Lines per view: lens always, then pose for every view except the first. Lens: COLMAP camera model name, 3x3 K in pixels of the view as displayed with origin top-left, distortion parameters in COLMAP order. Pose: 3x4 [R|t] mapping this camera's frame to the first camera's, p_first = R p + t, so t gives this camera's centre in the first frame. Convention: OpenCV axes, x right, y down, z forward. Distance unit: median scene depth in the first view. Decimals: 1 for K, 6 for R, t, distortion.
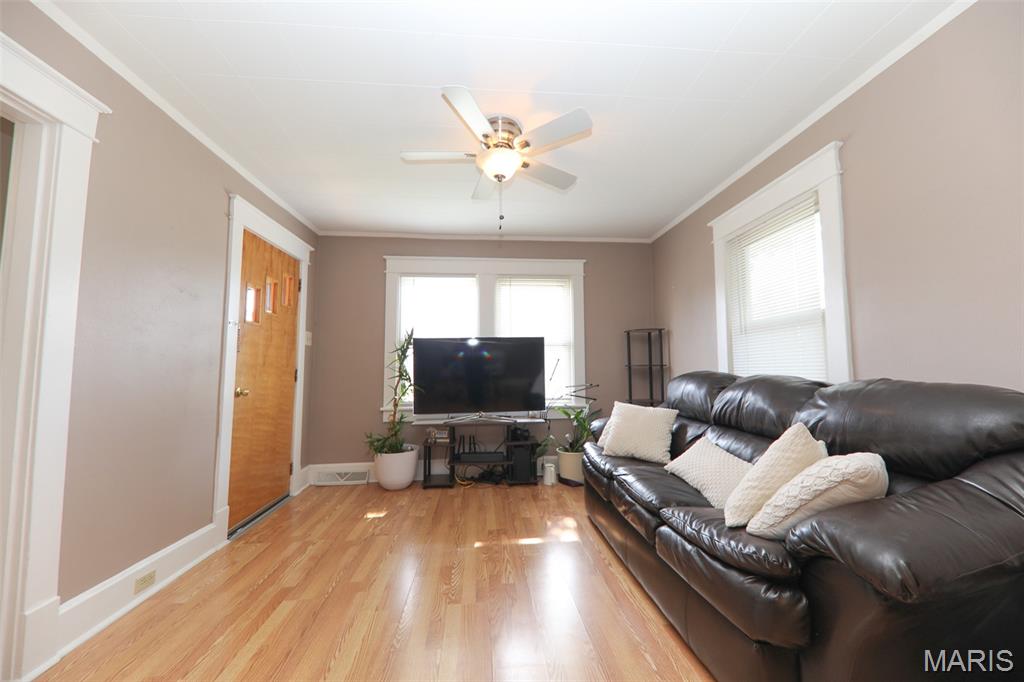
lens RADIAL K [[387.1, 0, 515.0], [0, 387.1, 342.6], [0, 0, 1]] dist [0.012115, -0.007733]
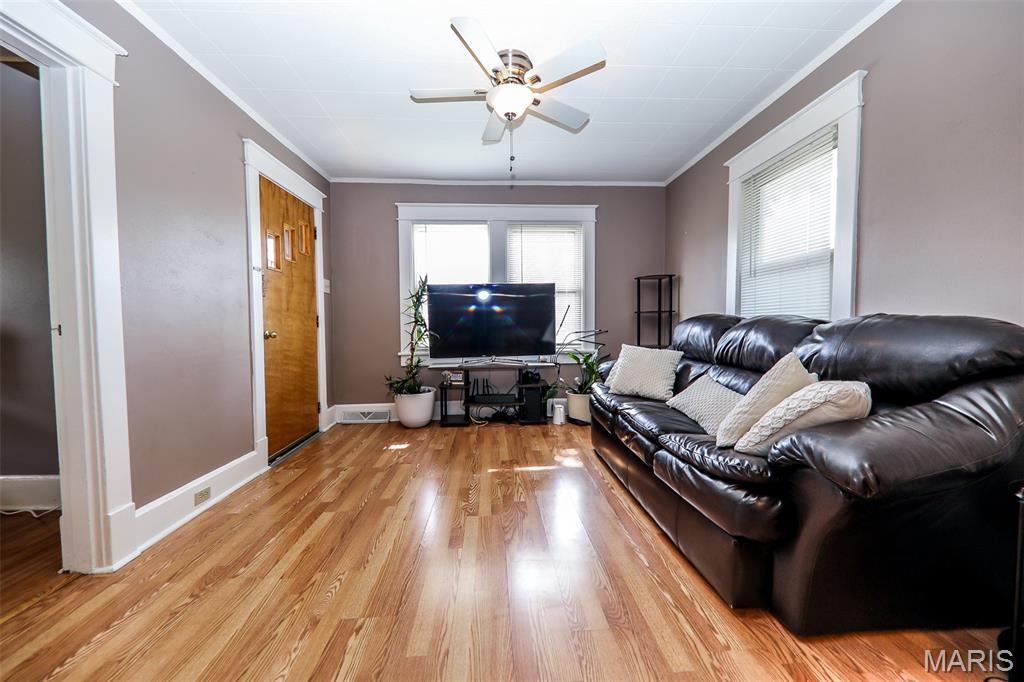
lens RADIAL K [[387.1, 0, 515.0], [0, 387.1, 342.6], [0, 0, 1]] dist [0.012115, -0.007733]
pose [[0.999539, -0.000595, -0.030340, 0.002154], [0.004207, 0.992871, 0.119122, 0.025773], [0.030053, -0.119195, 0.992416, -0.043000]]
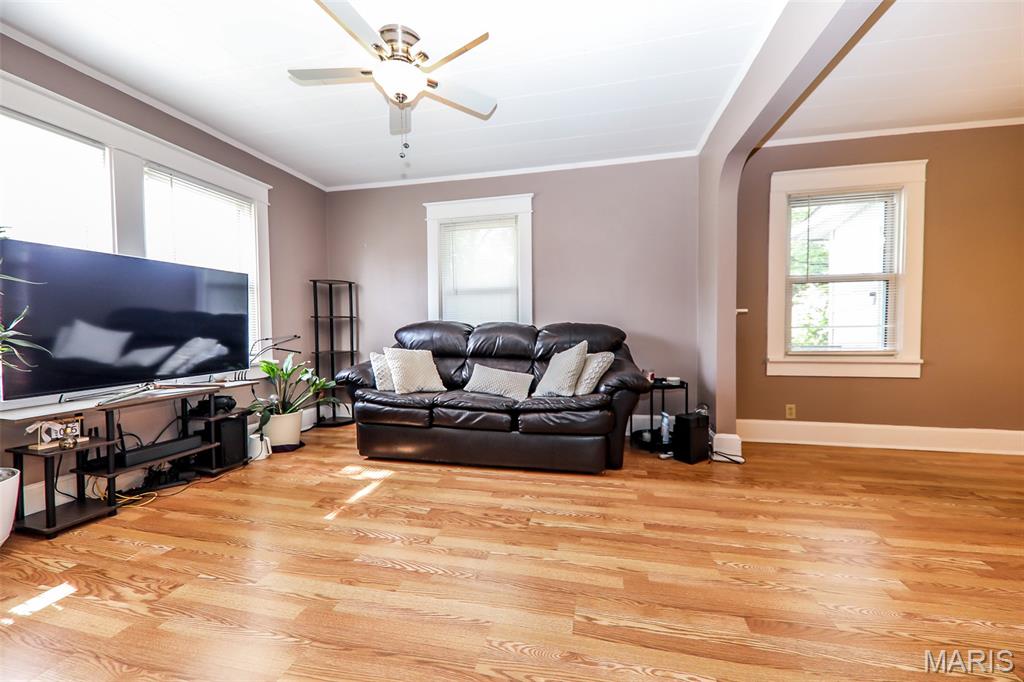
lens RADIAL K [[387.1, 0, 515.0], [0, 387.1, 342.6], [0, 0, 1]] dist [0.012115, -0.007733]
pose [[0.302878, -0.025067, 0.952700, -0.745524], [-0.063740, 0.996883, 0.046493, 0.075424], [-0.950896, -0.074807, 0.300336, 0.385781]]
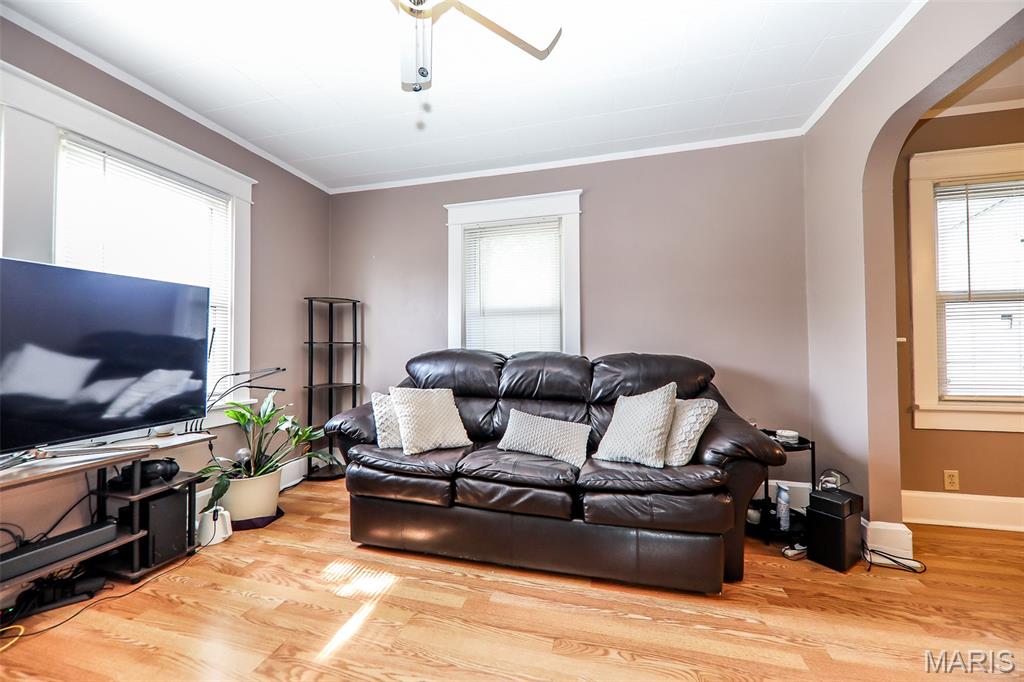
lens RADIAL K [[370.4, 0, 515.2], [0, 370.4, 342.7], [0, 0, 1]] dist [0.011302, -0.007085]
pose [[0.330571, 0.022472, 0.943513, -0.428981], [-0.068088, 0.997679, 0.000093, 0.050855], [-0.941322, -0.064273, 0.331334, 0.588895]]
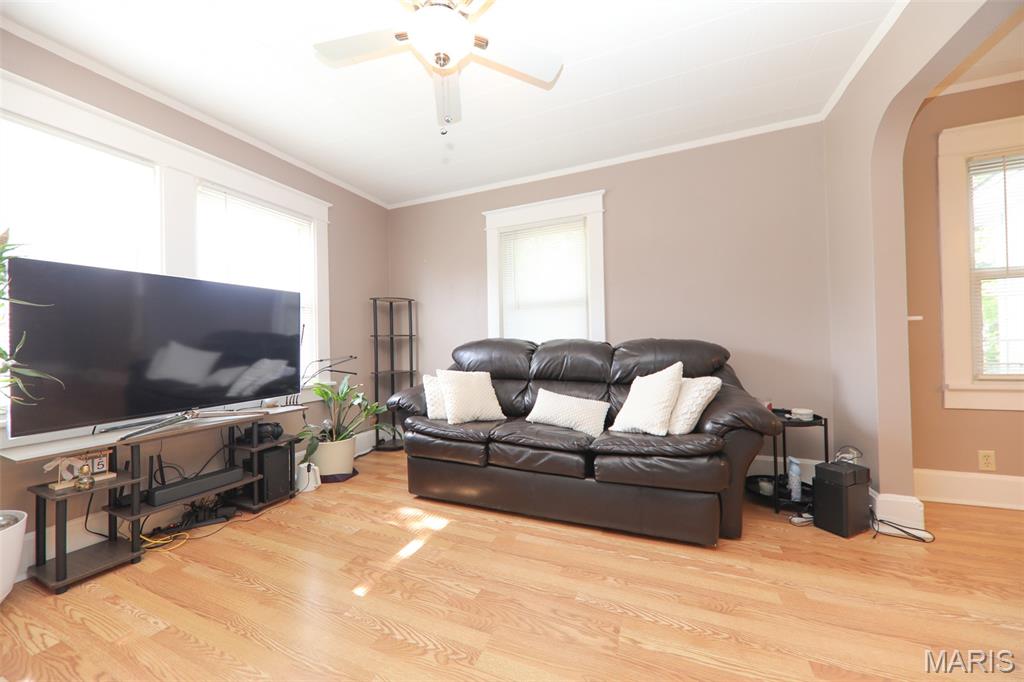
lens RADIAL K [[363.3, 0, 514.7], [0, 363.3, 342.9], [0, 0, 1]] dist [0.010183, -0.006395]
pose [[0.464230, 0.004182, 0.885705, -0.509695], [-0.048633, 0.998601, 0.020776, 0.067435], [-0.884379, -0.052720, 0.463783, 0.482006]]
